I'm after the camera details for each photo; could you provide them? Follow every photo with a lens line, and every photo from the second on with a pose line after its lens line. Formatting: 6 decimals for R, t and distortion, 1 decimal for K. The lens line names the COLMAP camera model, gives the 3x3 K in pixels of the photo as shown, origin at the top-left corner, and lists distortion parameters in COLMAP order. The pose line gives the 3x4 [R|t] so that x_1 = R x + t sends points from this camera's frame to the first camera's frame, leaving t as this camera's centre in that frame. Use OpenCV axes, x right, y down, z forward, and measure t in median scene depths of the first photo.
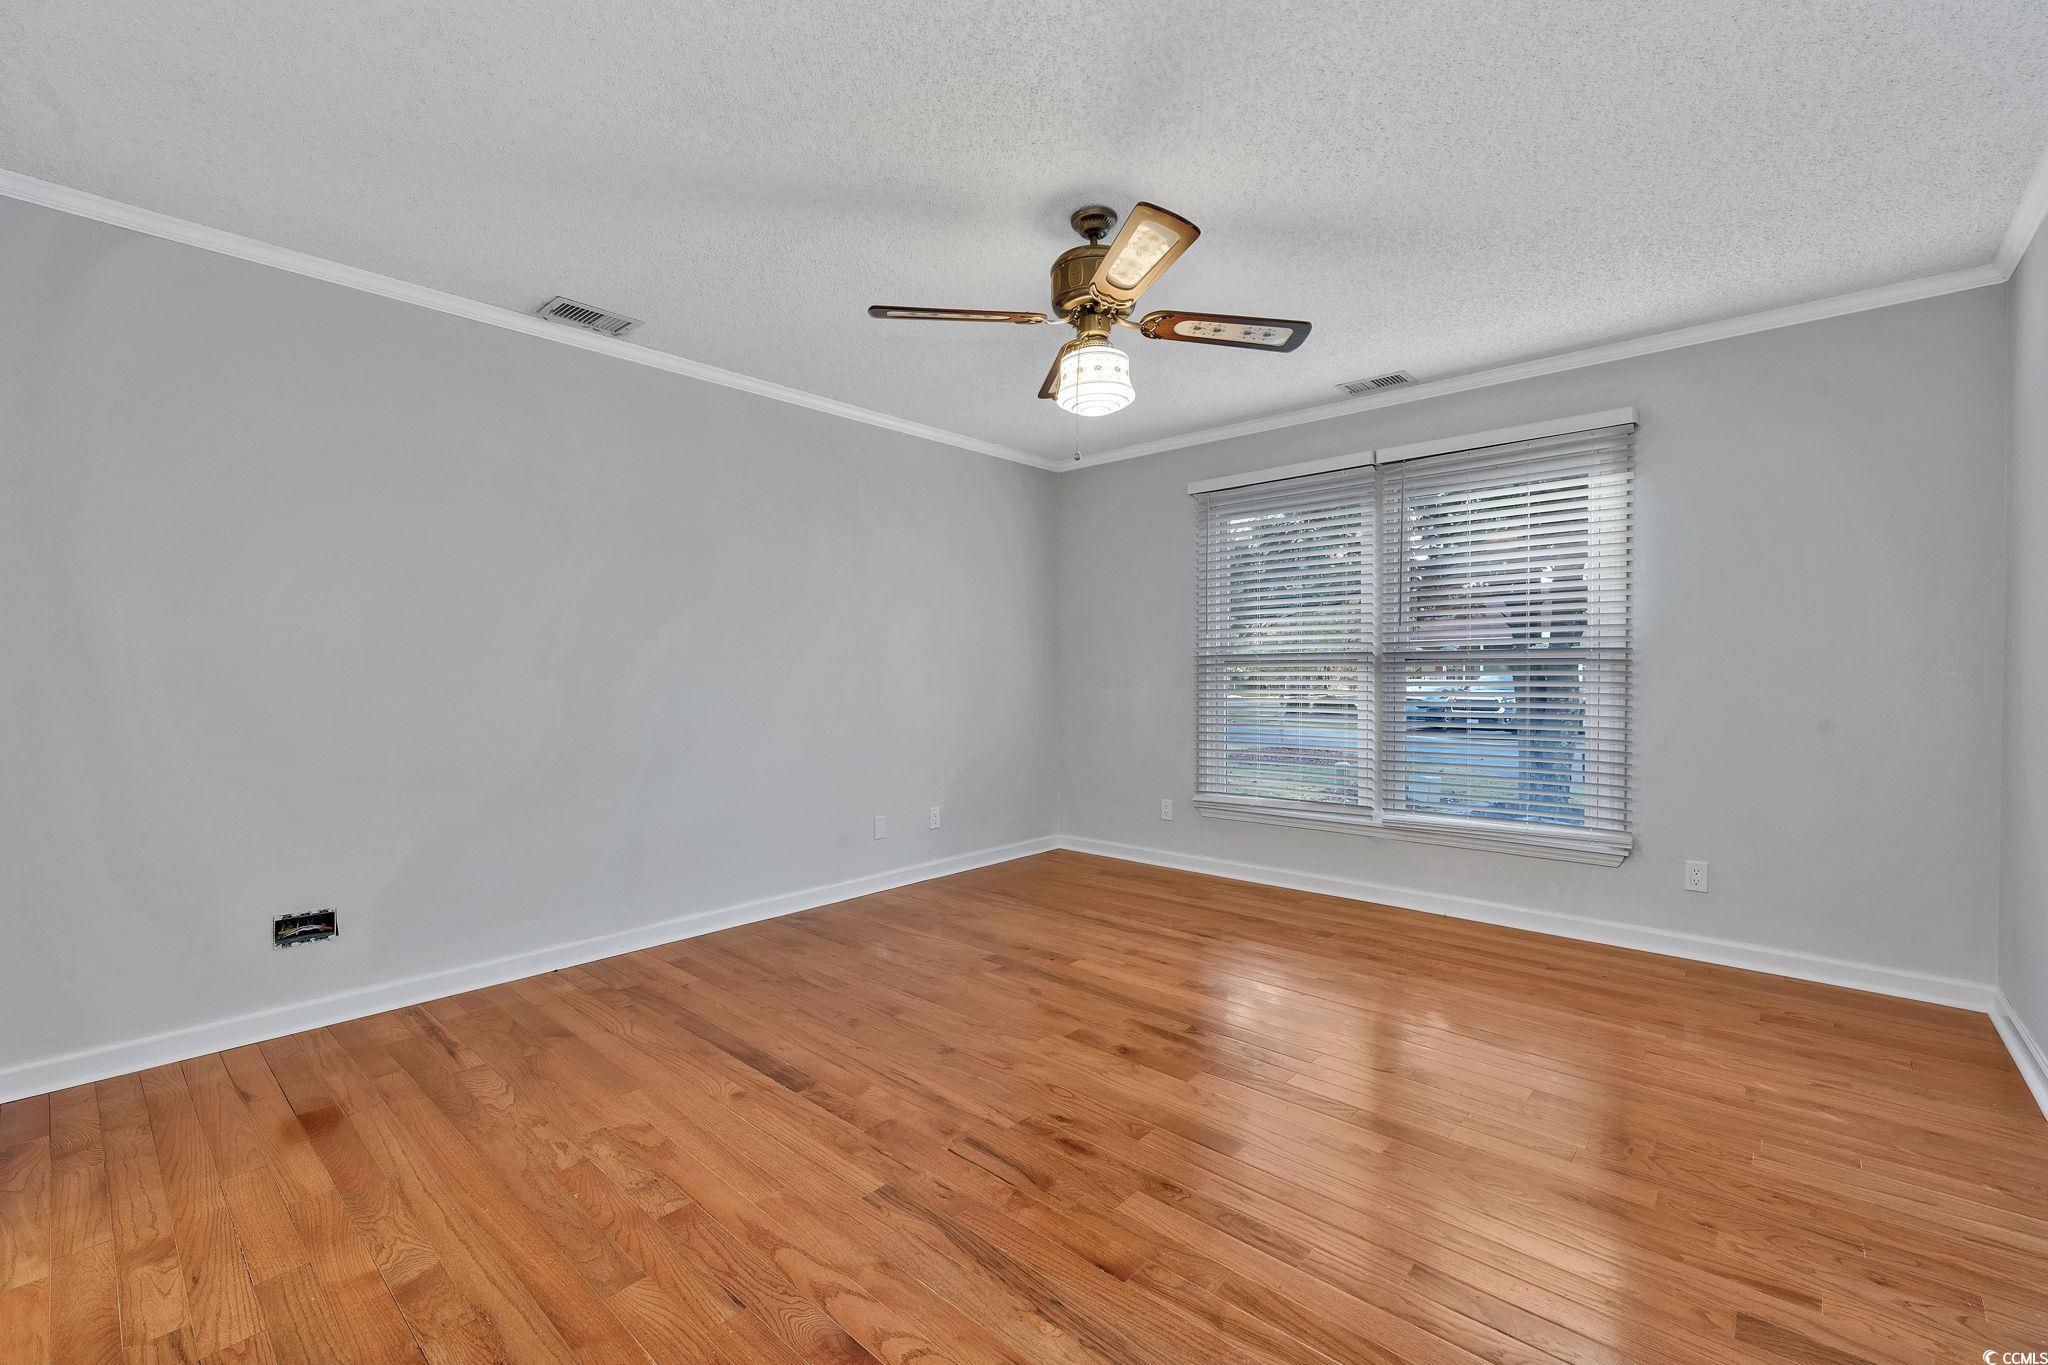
lens RADIAL K [[881.0, 0, 1025.1], [0, 881.0, 677.4], [0, 0, 1]] dist [-0.000721, 0.000021]
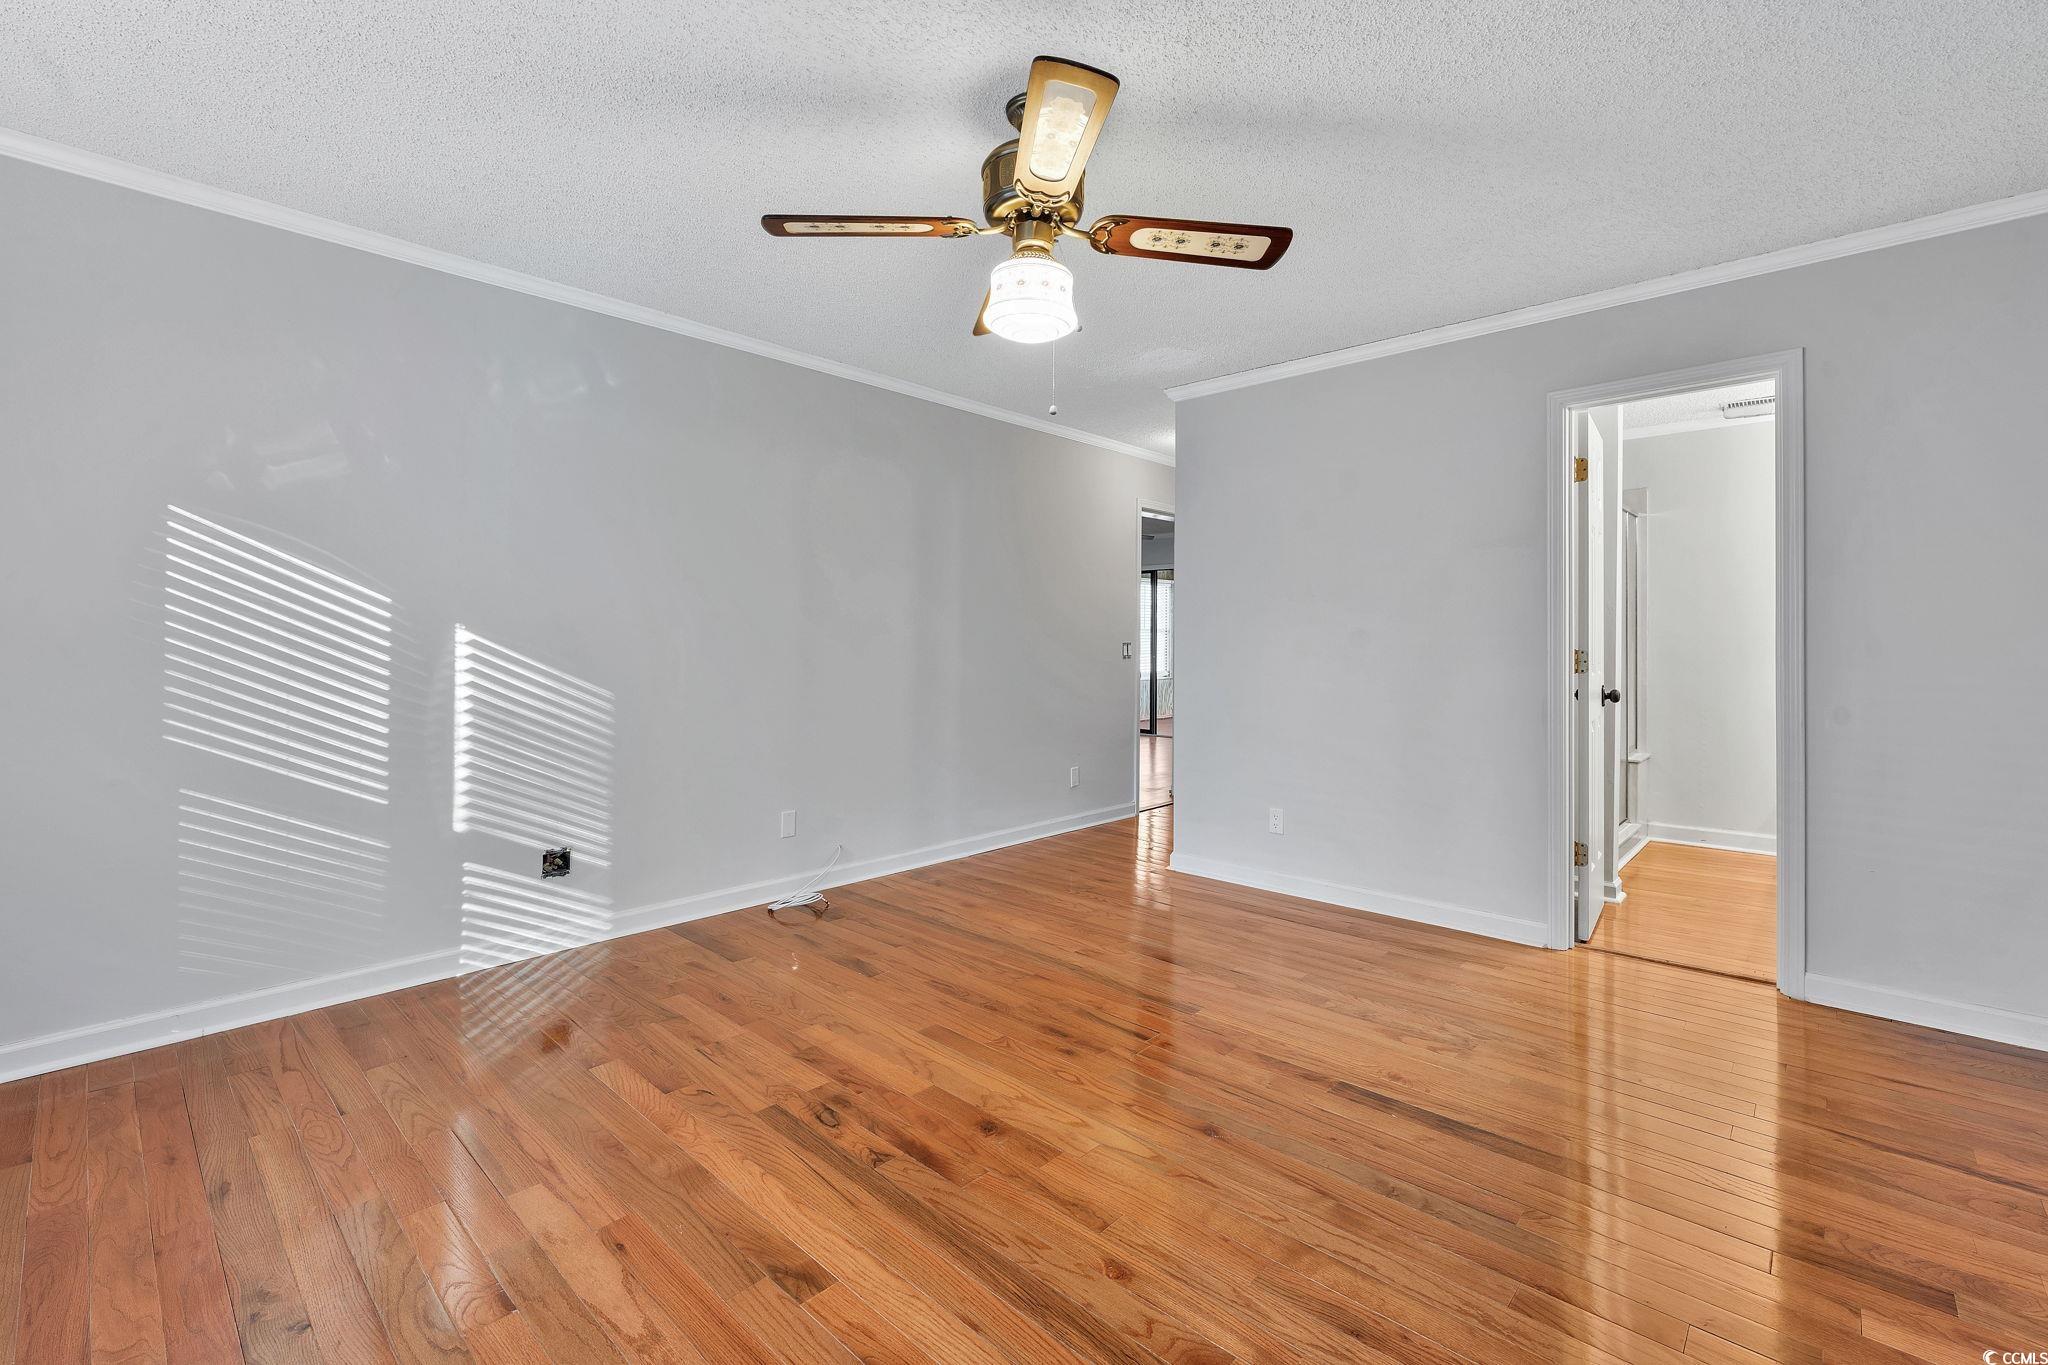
lens RADIAL K [[881.0, 0, 1025.1], [0, 881.0, 677.4], [0, 0, 1]] dist [-0.000721, 0.000021]
pose [[-0.999936, -0.003078, 0.010887, 0.077571], [-0.002517, 0.998684, 0.051232, -0.020823], [-0.011031, 0.051201, -0.998627, 1.898994]]
